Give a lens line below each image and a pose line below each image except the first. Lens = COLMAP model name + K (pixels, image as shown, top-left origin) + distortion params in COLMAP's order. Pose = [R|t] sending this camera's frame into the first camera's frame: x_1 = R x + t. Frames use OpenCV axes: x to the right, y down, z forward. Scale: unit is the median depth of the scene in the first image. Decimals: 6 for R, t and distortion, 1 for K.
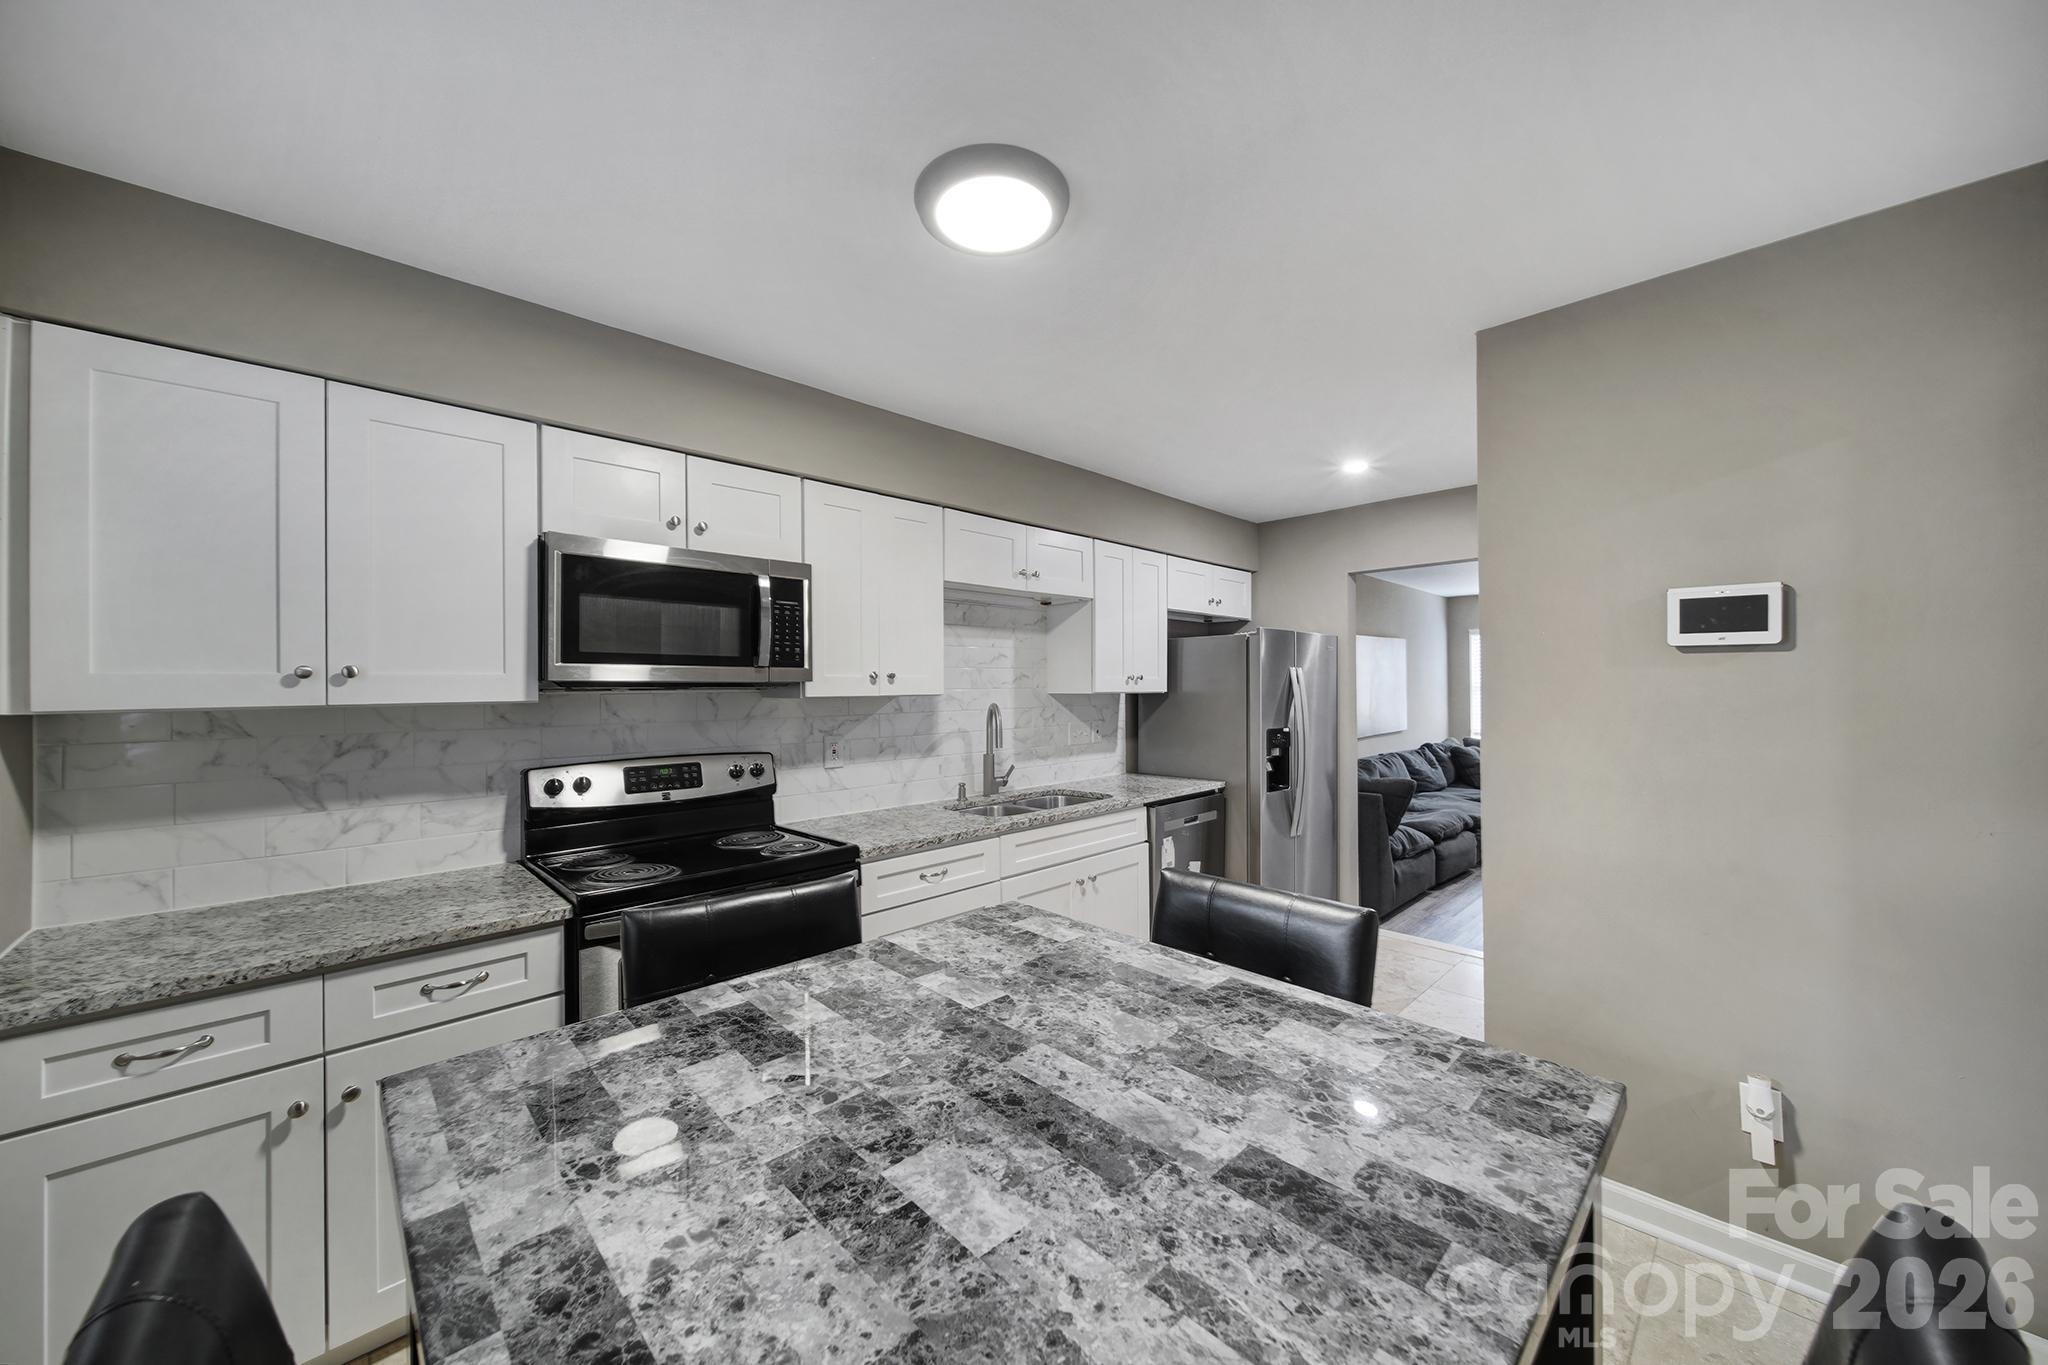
lens RADIAL K [[736.3, 0, 1024.0], [0, 736.3, 682.5], [0, 0, 1]] dist [-0.004691, -0.000142]
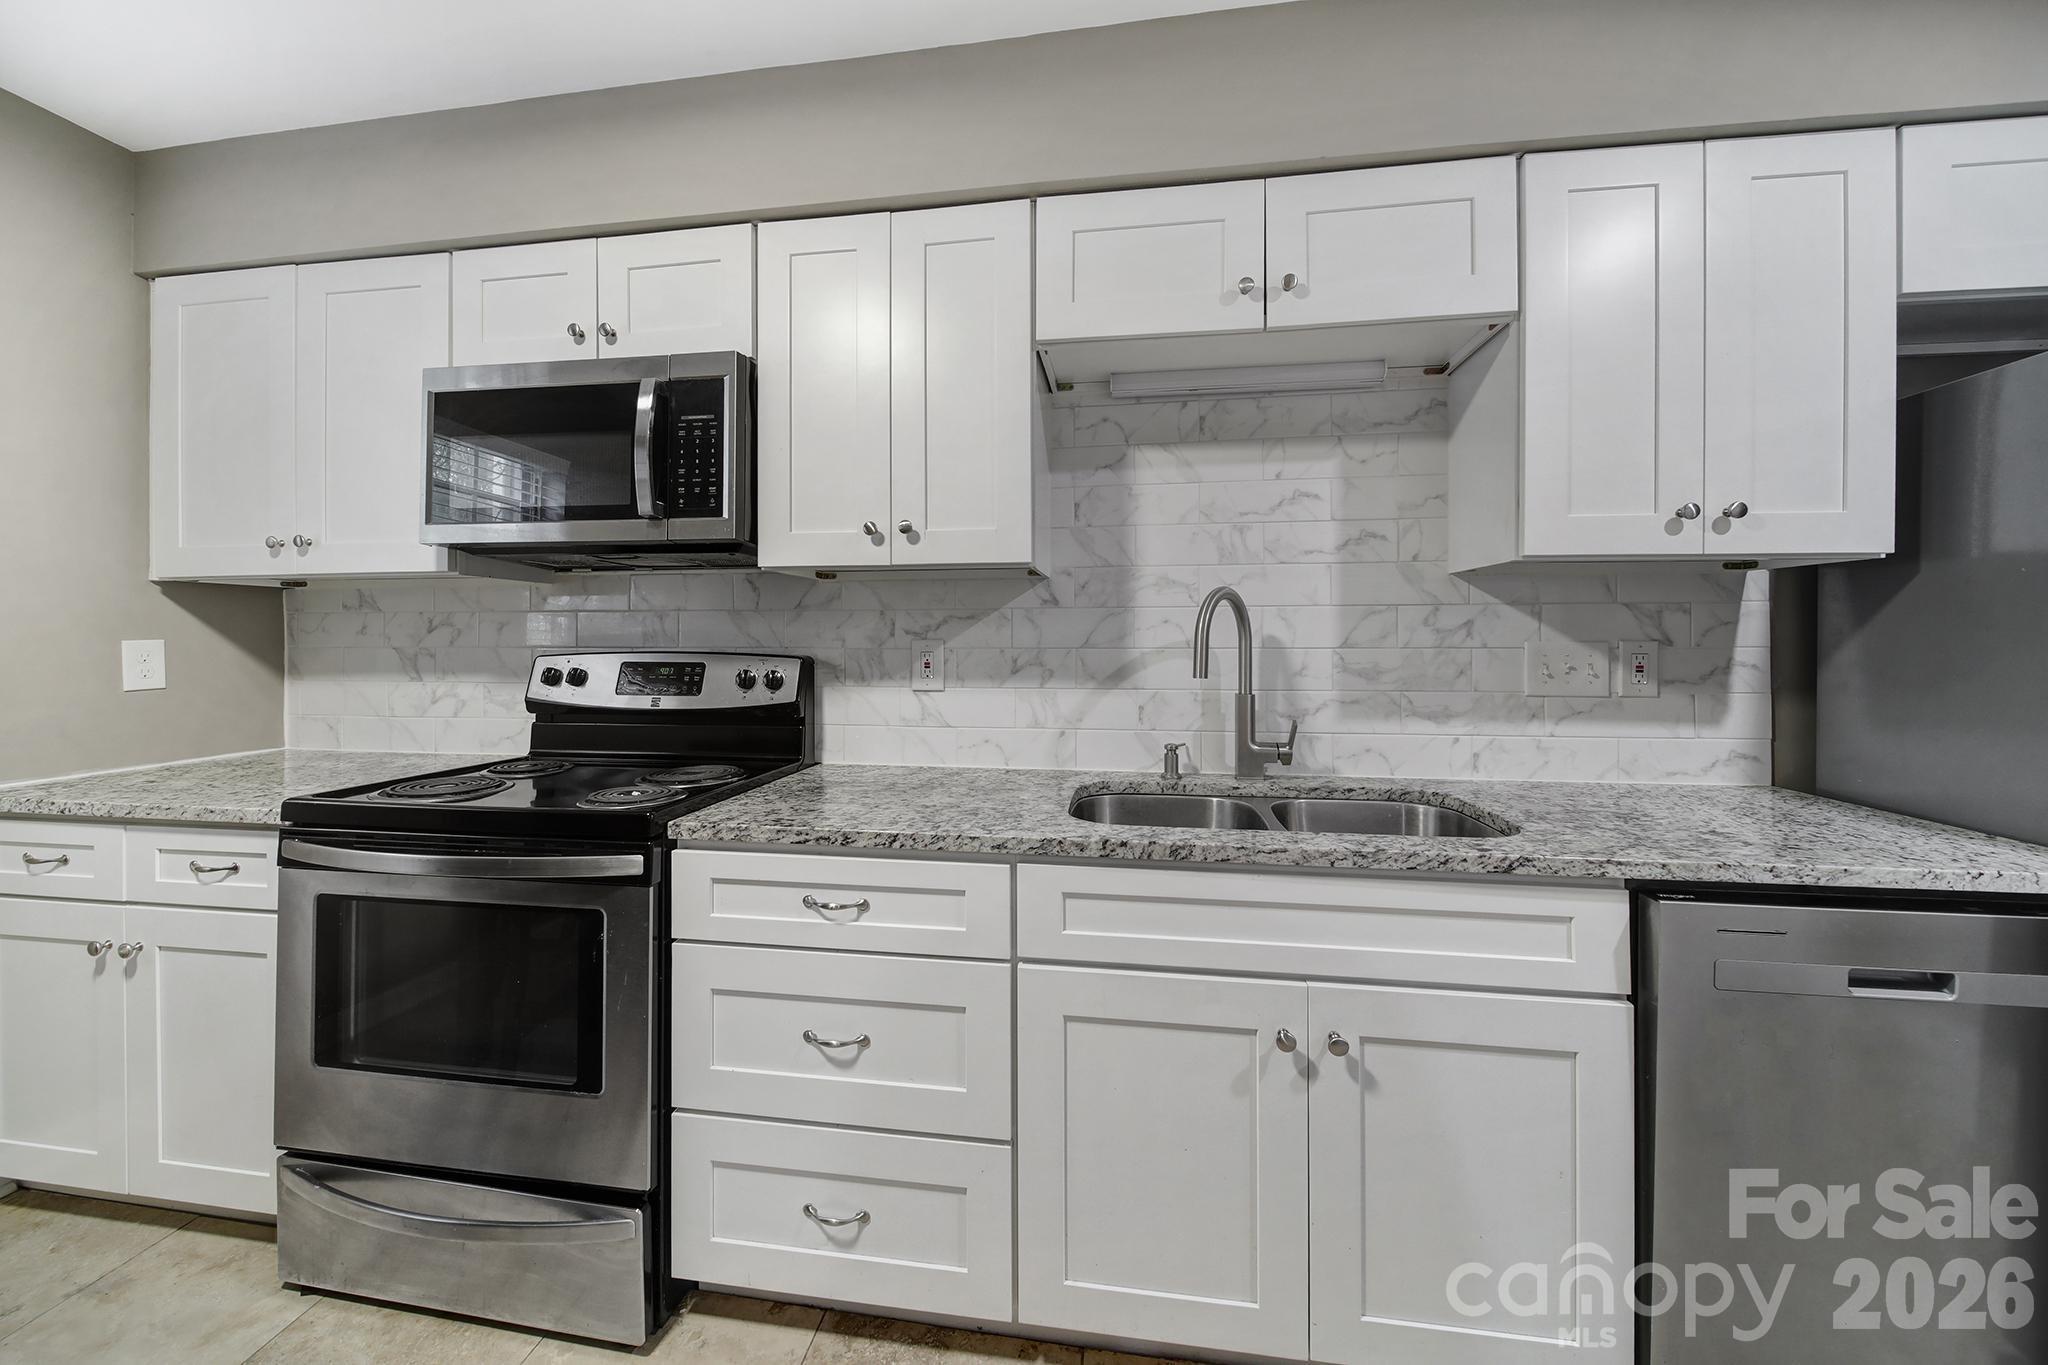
lens RADIAL K [[735.3, 0, 1023.6], [0, 735.3, 634.6], [0, 0, 1]] dist [-0.000801, -0.000654]
pose [[0.602255, 0.004490, -0.798291, 0.306788], [-0.000523, 0.999986, 0.005229, 0.065811], [0.798303, -0.002732, 0.602249, 0.701930]]
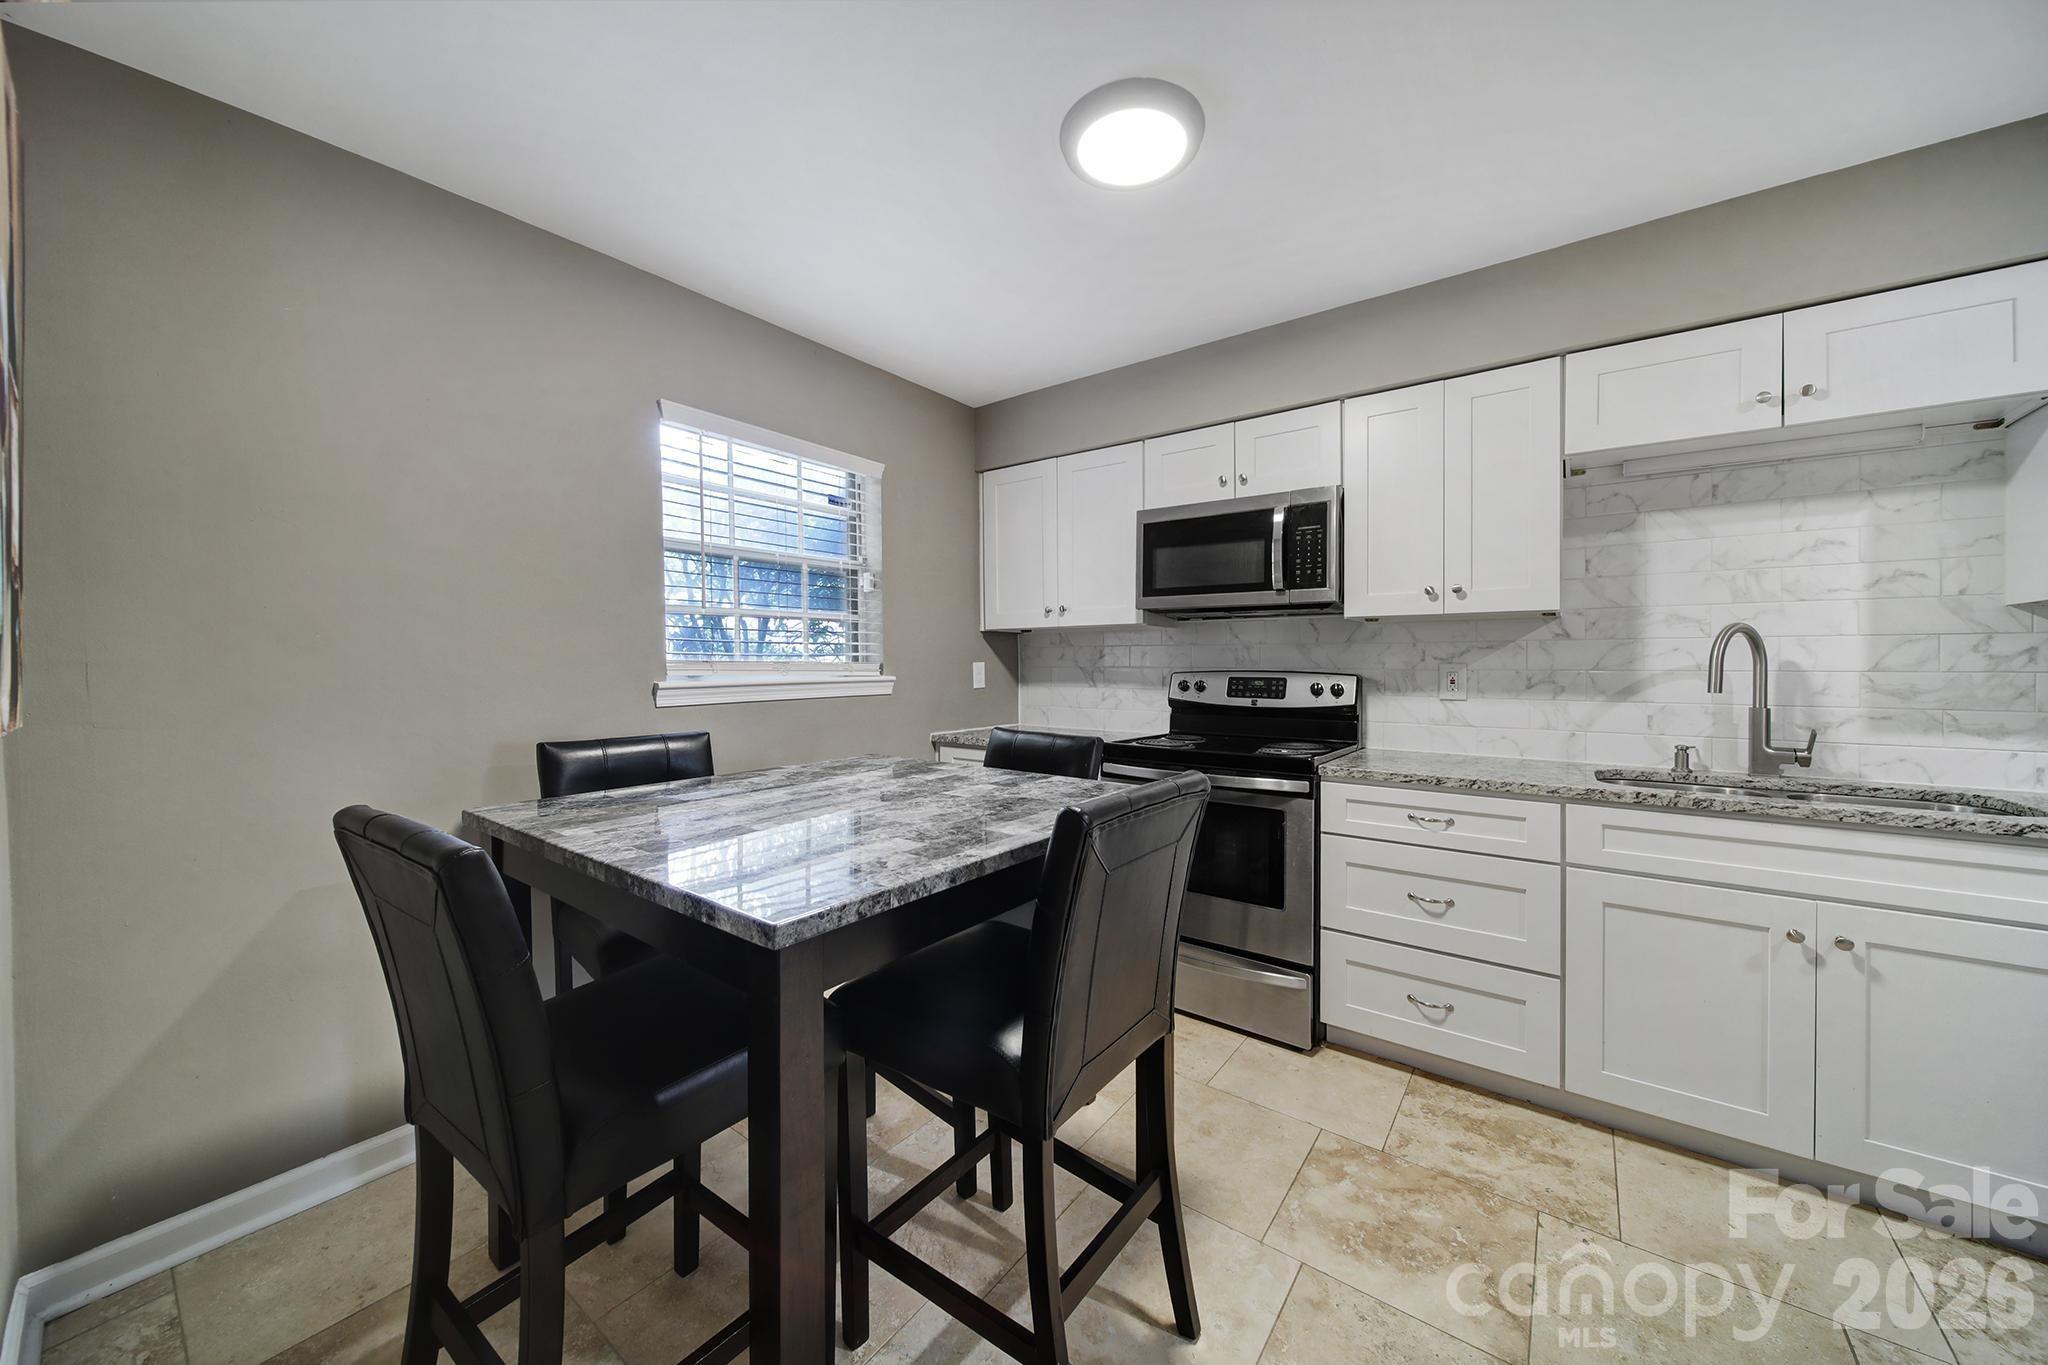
lens RADIAL K [[726.9, 0, 1030.8], [0, 726.9, 665.5], [0, 0, 1]] dist [0.001275, -0.002474]
pose [[0.152720, 0.012087, -0.988196, 0.545725], [0.001005, 0.999923, 0.012386, 0.064571], [0.988269, -0.002884, 0.152696, 0.371881]]
